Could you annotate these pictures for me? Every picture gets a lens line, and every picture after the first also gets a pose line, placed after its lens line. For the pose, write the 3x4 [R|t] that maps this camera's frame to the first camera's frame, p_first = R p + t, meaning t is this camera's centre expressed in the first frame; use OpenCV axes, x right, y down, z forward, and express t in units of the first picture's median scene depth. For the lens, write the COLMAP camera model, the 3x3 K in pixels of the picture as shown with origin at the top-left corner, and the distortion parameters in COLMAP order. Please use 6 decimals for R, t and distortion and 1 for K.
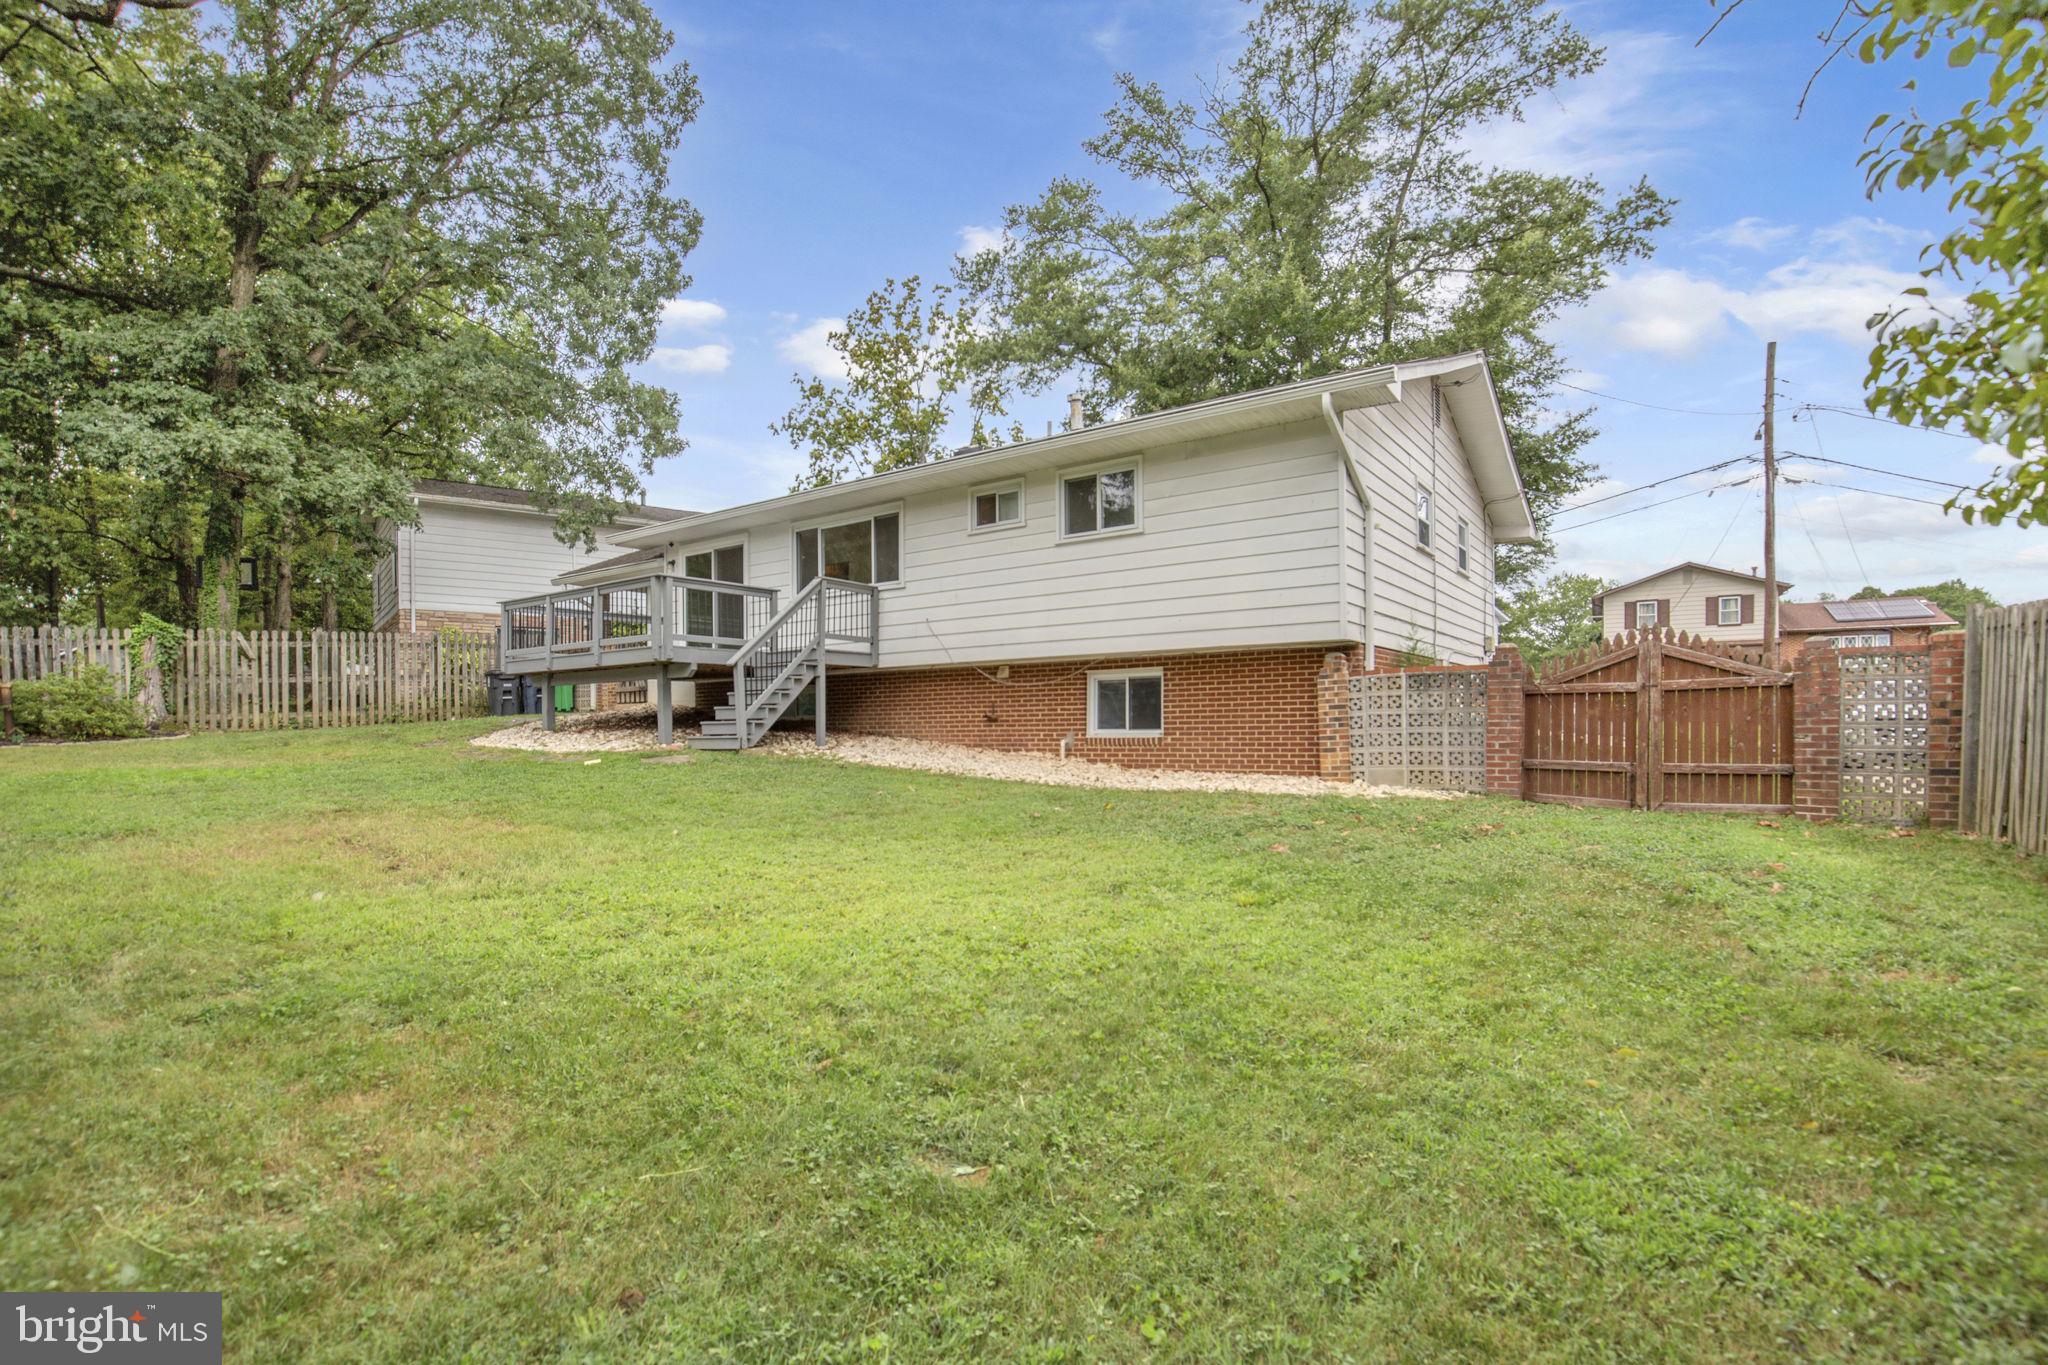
lens RADIAL K [[894.6, 0, 985.9], [0, 894.6, 638.9], [0, 0, 1]] dist [-0.025087, -0.000065]
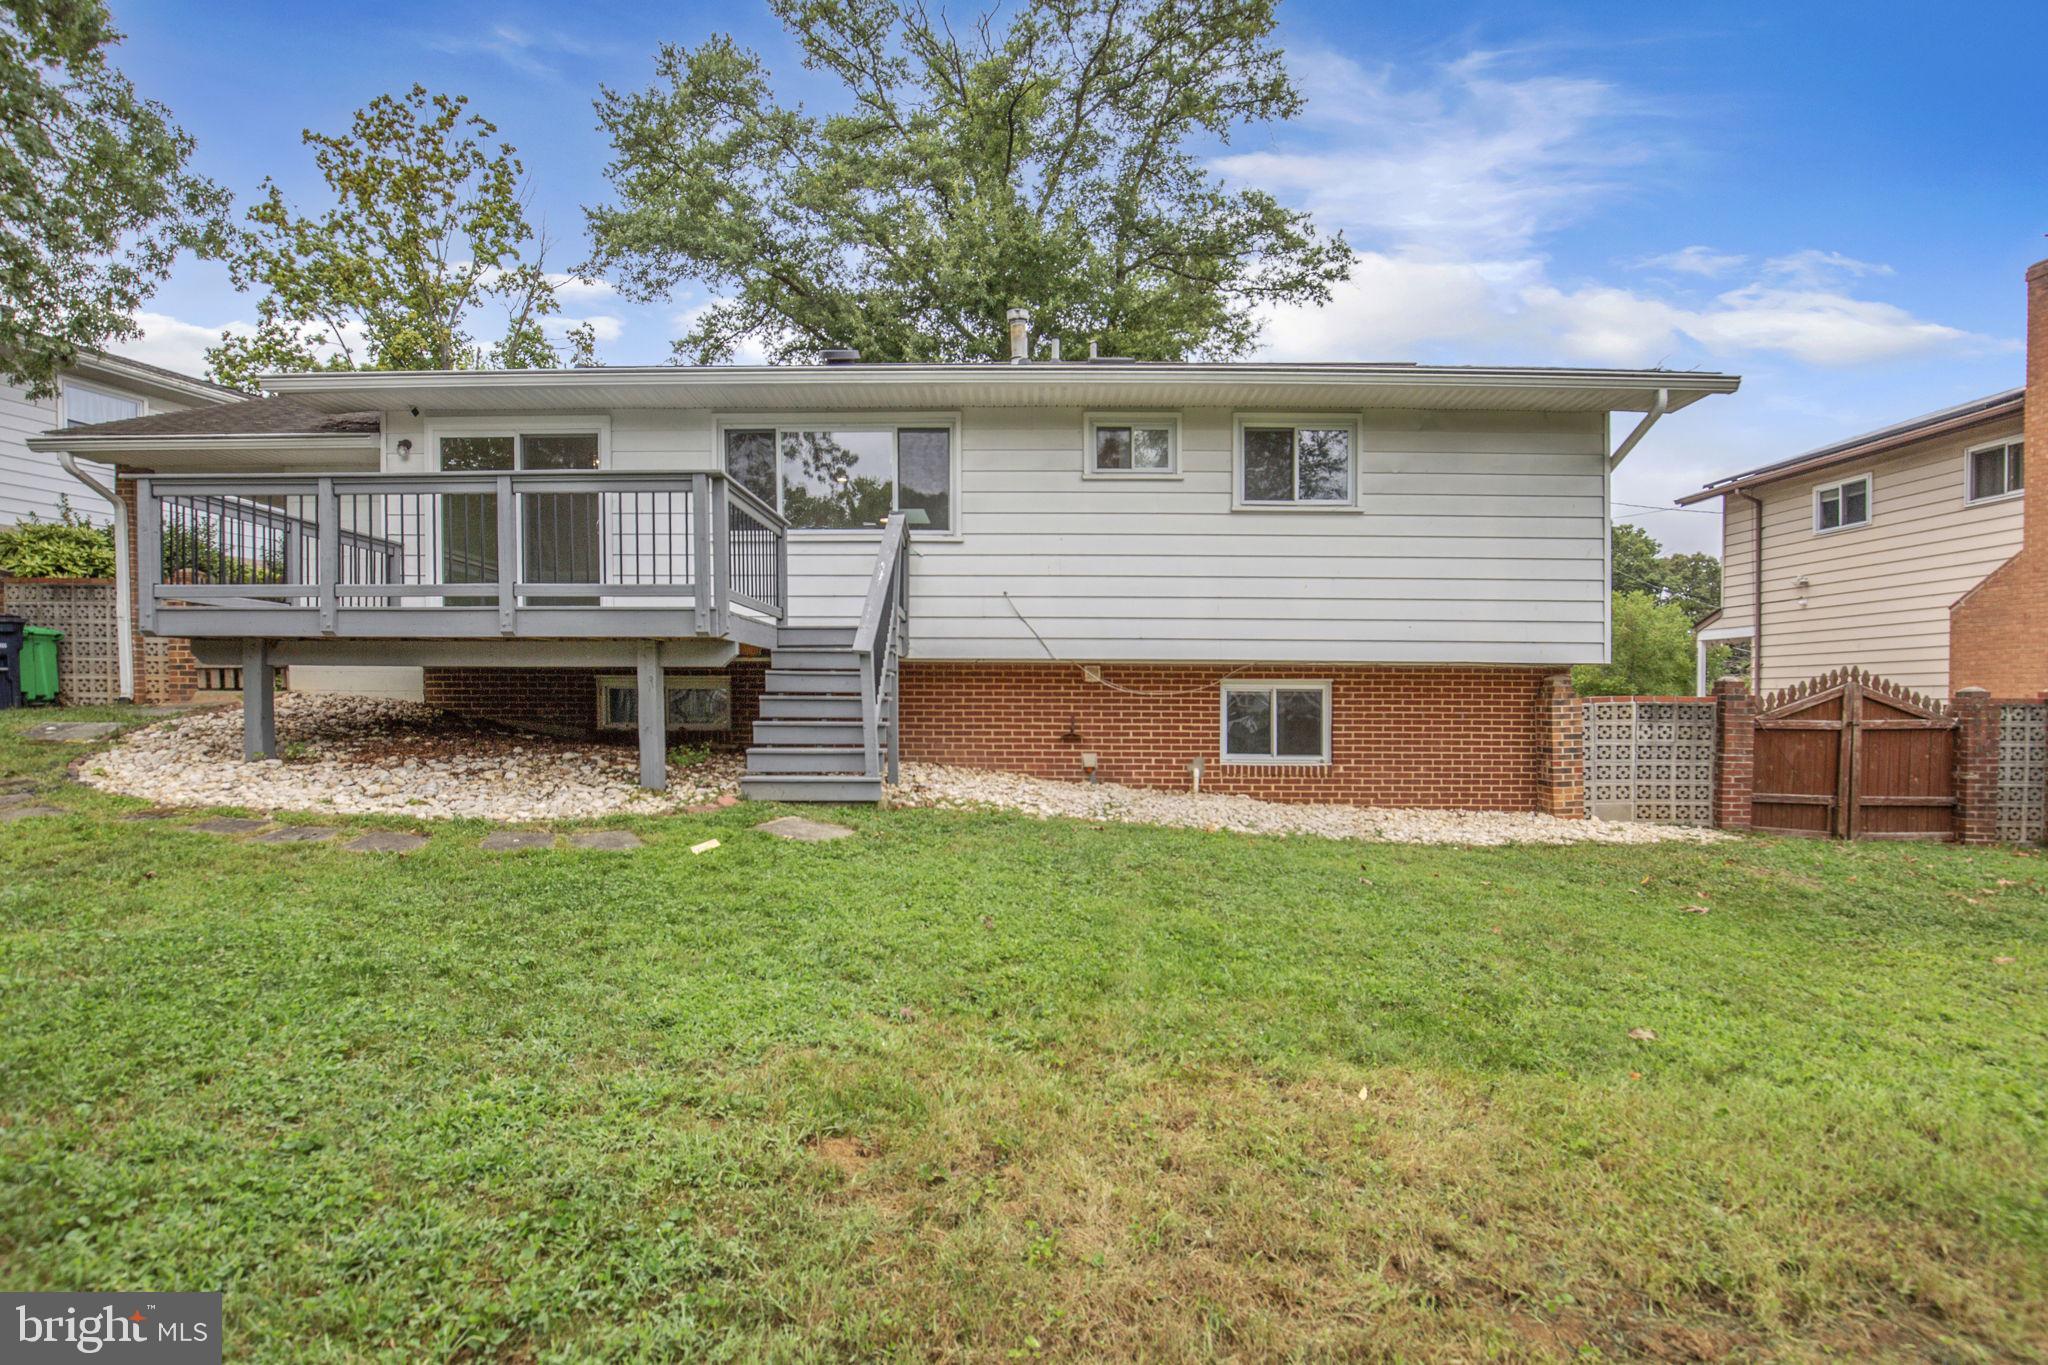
lens RADIAL K [[953.4, 0, 1020.7], [0, 953.4, 659.4], [0, 0, 1]] dist [-0.026424, 0.000654]
pose [[0.833496, 0.043109, 0.550842, -0.493989], [-0.069207, 0.997246, 0.026676, 0.009241], [-0.548174, -0.060357, 0.834183, 0.417780]]
